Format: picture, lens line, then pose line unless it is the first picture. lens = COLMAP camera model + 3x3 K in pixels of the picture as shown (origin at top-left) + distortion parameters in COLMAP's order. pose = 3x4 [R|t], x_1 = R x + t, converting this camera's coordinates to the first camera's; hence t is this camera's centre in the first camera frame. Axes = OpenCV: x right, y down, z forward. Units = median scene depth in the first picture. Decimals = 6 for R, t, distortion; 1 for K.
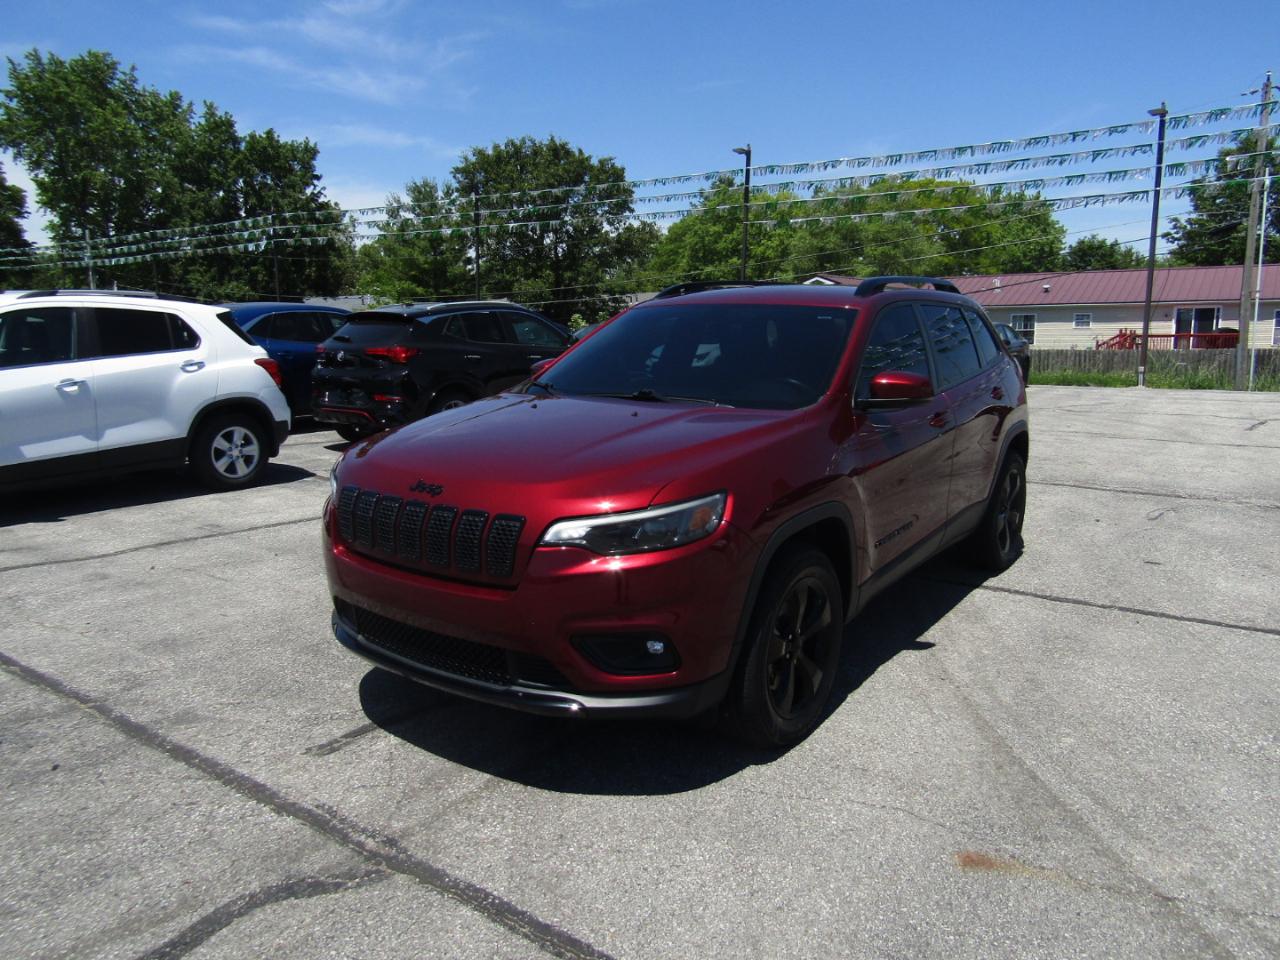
lens RADIAL K [[886.4, 0, 642.2], [0, 886.4, 476.4], [0, 0, 1]] dist [-0.013391, -0.002086]
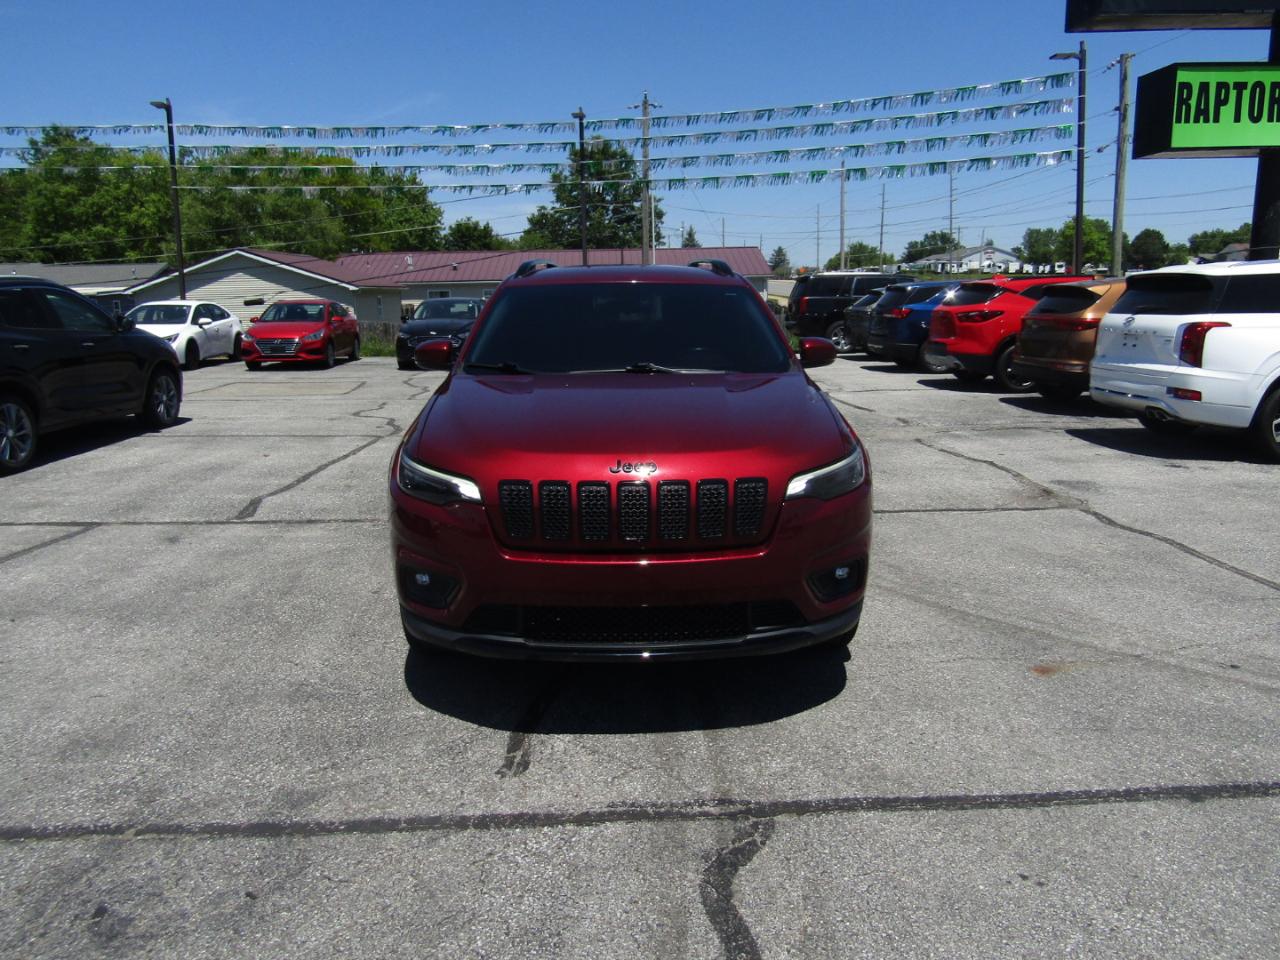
lens RADIAL K [[886.4, 0, 642.2], [0, 886.4, 476.4], [0, 0, 1]] dist [-0.013391, -0.002086]
pose [[0.791348, -0.124209, 0.598615, -0.702627], [0.108559, 0.992133, 0.062350, -0.031915], [-0.601650, 0.015644, 0.798607, 0.163279]]
